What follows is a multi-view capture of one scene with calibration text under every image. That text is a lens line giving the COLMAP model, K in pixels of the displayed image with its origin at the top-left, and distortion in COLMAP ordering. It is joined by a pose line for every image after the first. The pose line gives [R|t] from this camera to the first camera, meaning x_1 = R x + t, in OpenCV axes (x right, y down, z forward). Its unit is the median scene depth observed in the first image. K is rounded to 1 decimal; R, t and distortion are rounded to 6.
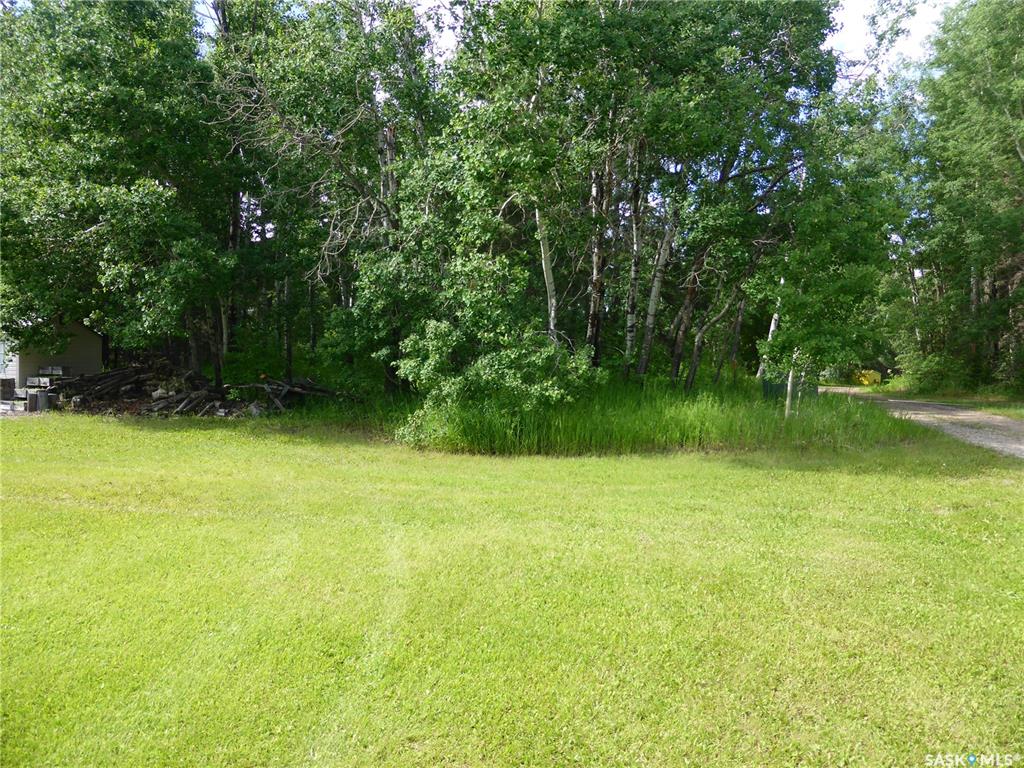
lens RADIAL K [[715.4, 0, 512.3], [0, 715.4, 376.5], [0, 0, 1]] dist [-0.087109, -0.000972]
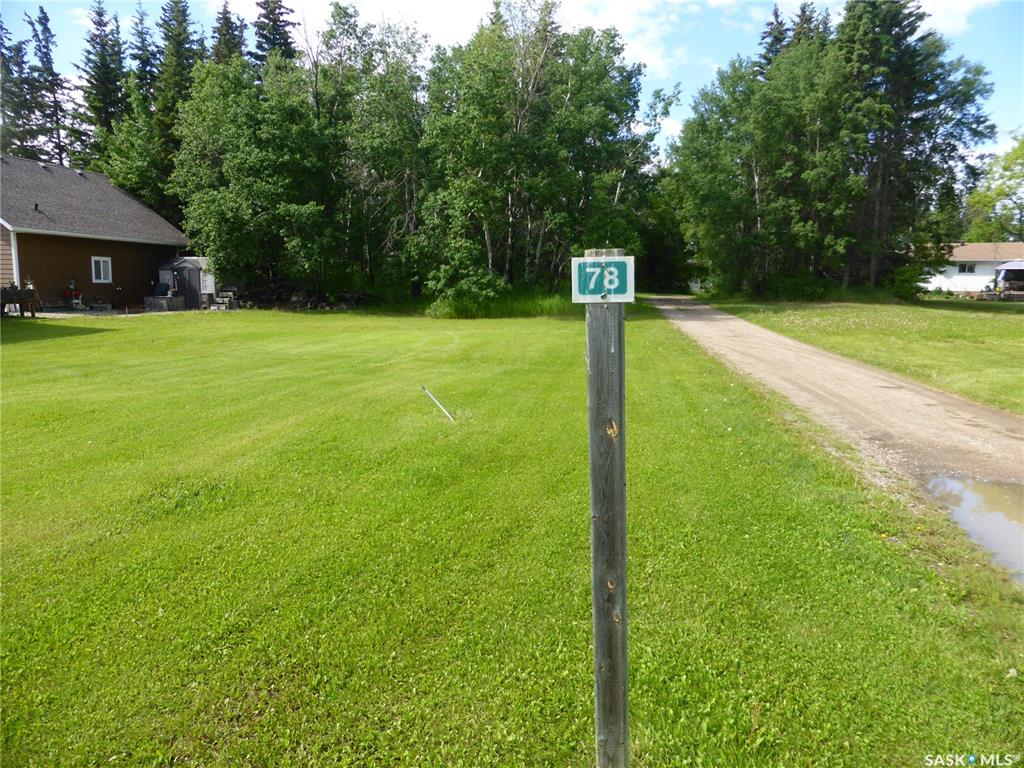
lens RADIAL K [[715.4, 0, 510.3], [0, 715.4, 387.2], [0, 0, 1]] dist [-0.087109, -0.000972]
pose [[0.996563, -0.019024, 0.080621, -0.082815], [0.008355, 0.991391, 0.130669, 0.019912], [-0.082412, -0.129546, 0.988143, -1.521825]]
